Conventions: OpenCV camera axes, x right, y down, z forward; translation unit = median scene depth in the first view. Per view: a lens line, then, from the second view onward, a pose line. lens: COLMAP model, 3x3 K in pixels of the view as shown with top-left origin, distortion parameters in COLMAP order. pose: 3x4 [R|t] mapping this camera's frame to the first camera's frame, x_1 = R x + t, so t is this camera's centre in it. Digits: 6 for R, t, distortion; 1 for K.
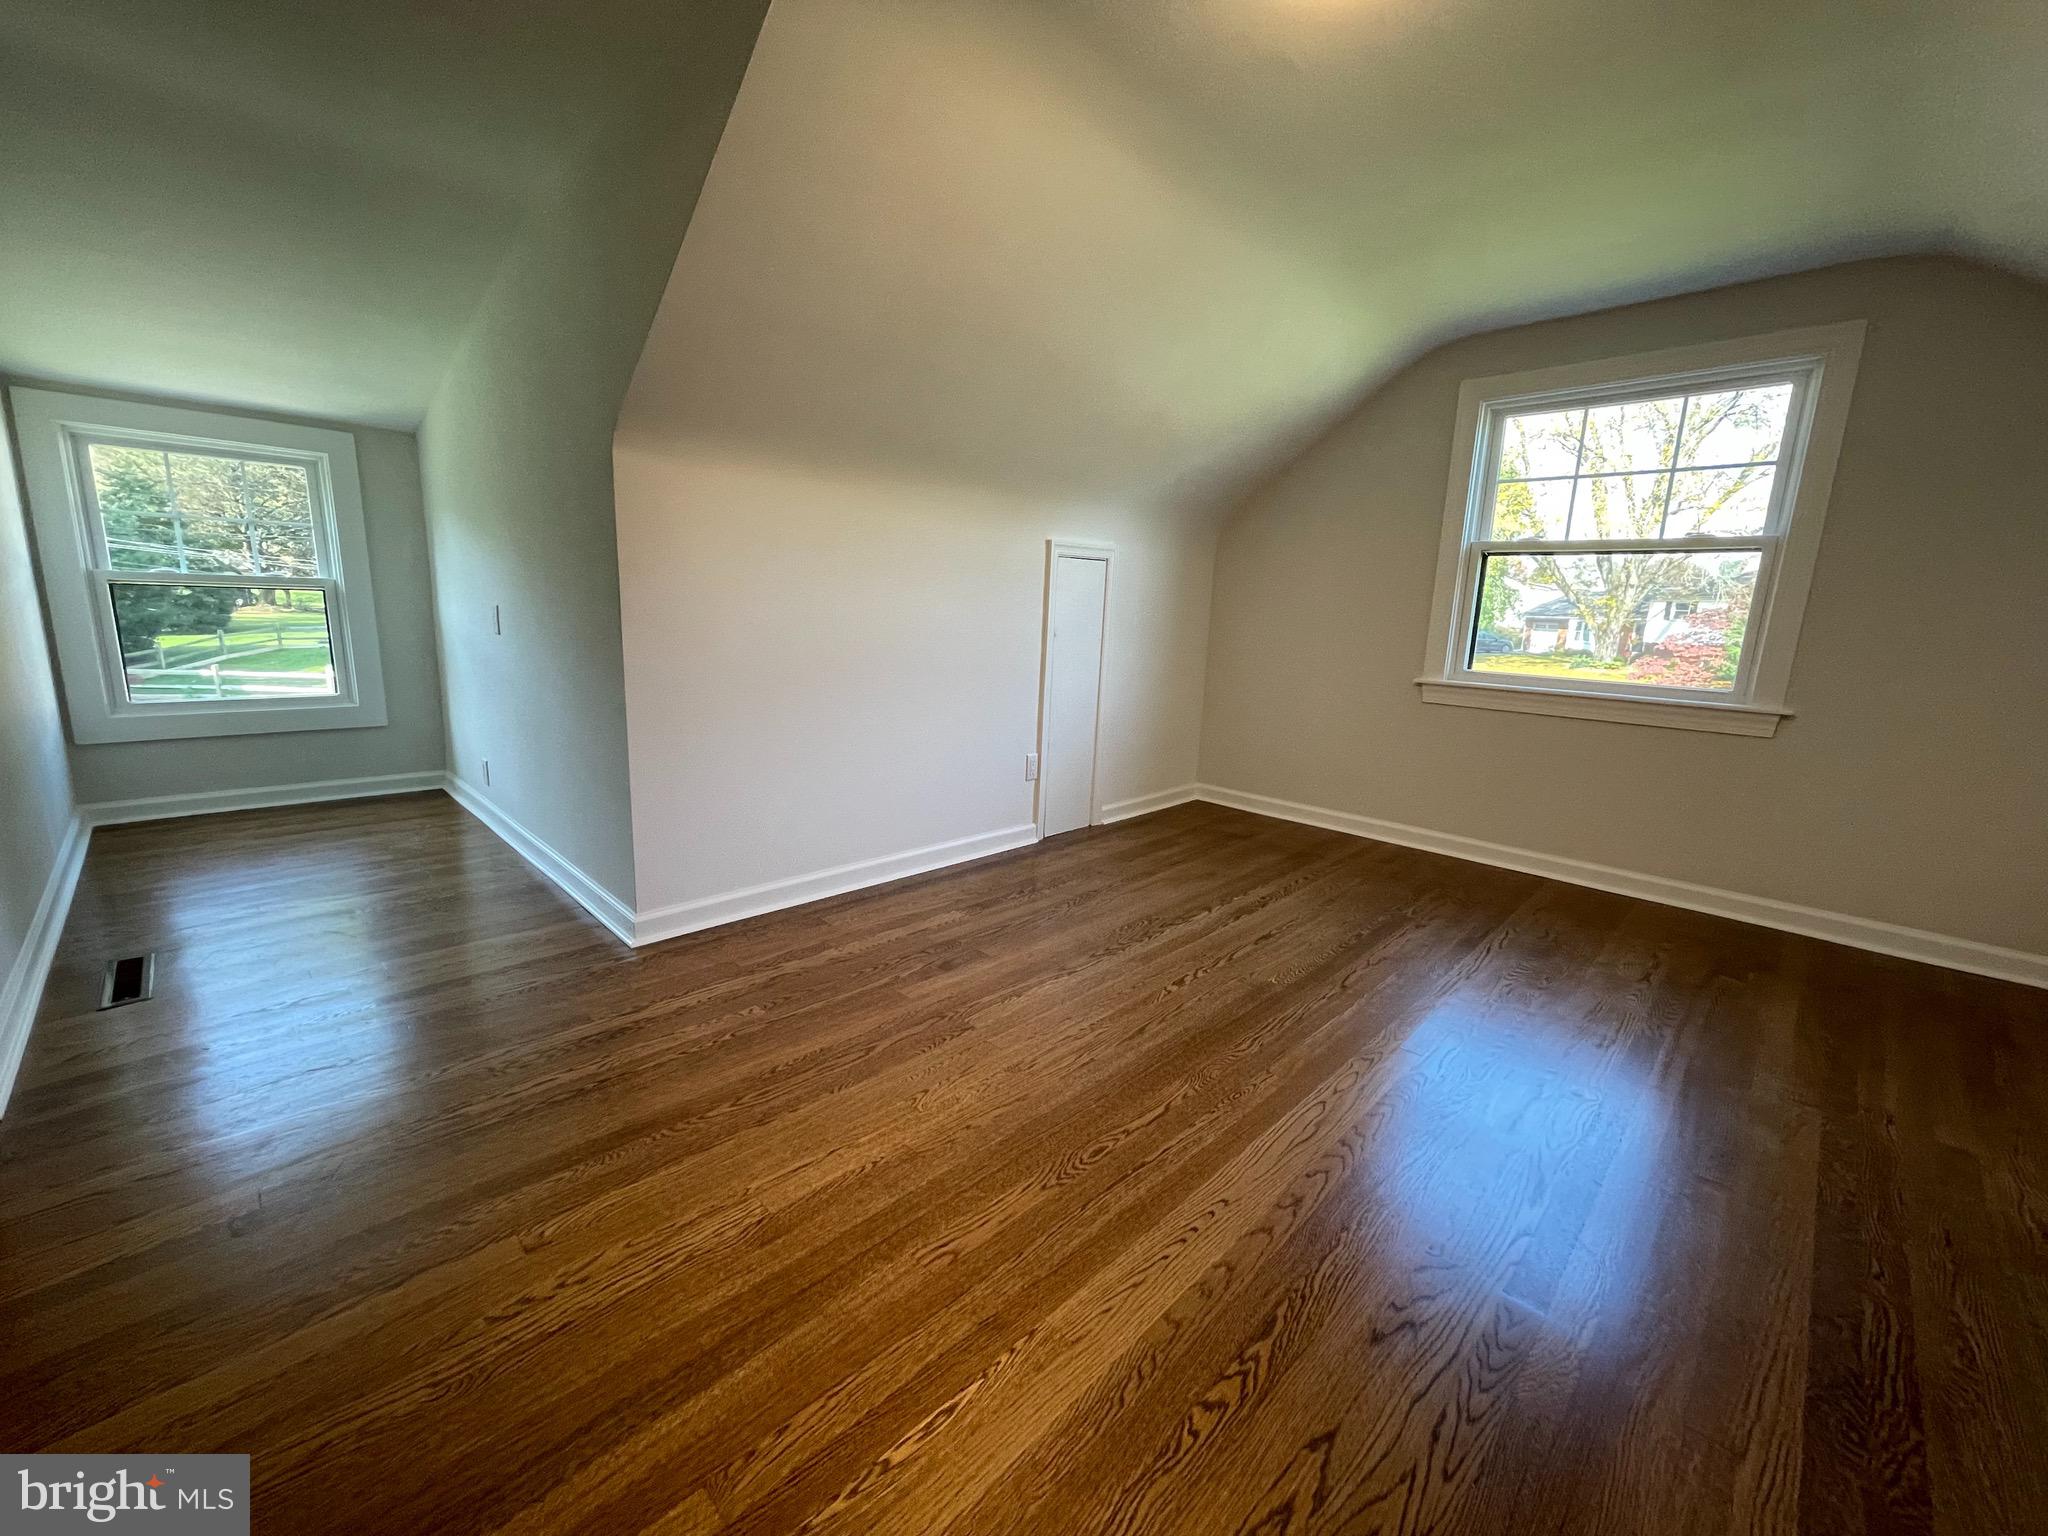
lens RADIAL K [[823.8, 0, 1015.3], [0, 823.8, 769.2], [0, 0, 1]] dist [-0.000591, -0.000183]
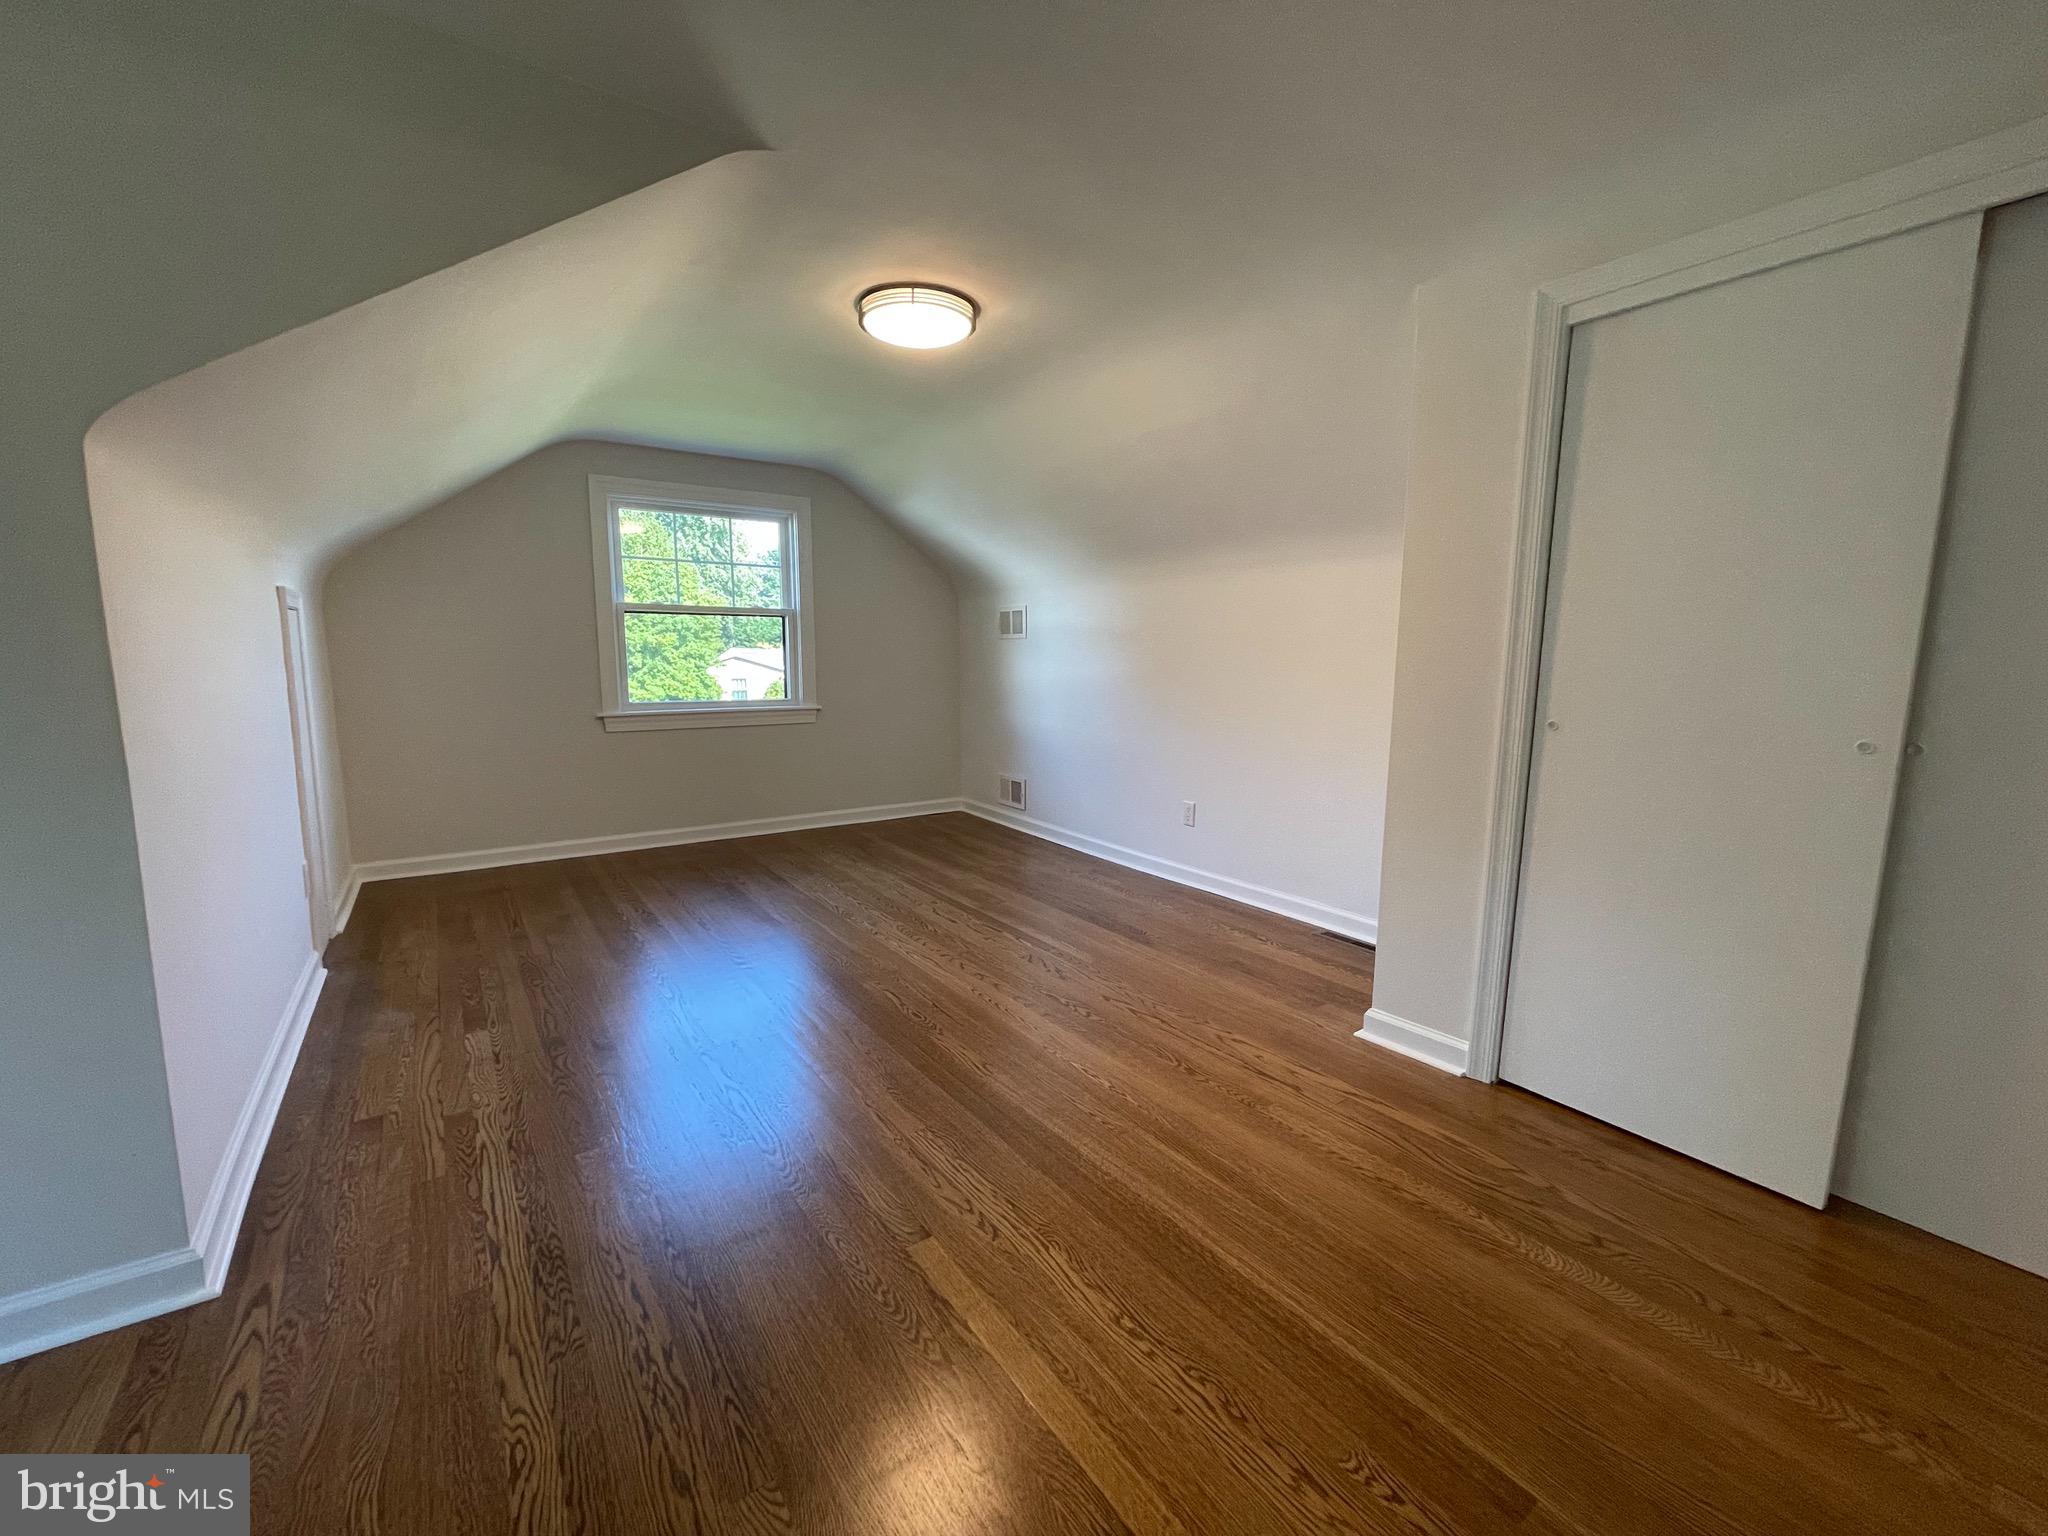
lens RADIAL K [[823.8, 0, 1015.3], [0, 823.8, 769.2], [0, 0, 1]] dist [-0.000591, -0.000183]
pose [[0.175474, -0.171774, 0.969383, -0.733448], [0.199547, 0.970427, 0.135838, -0.092694], [-0.964049, 0.169601, 0.204562, 0.237097]]
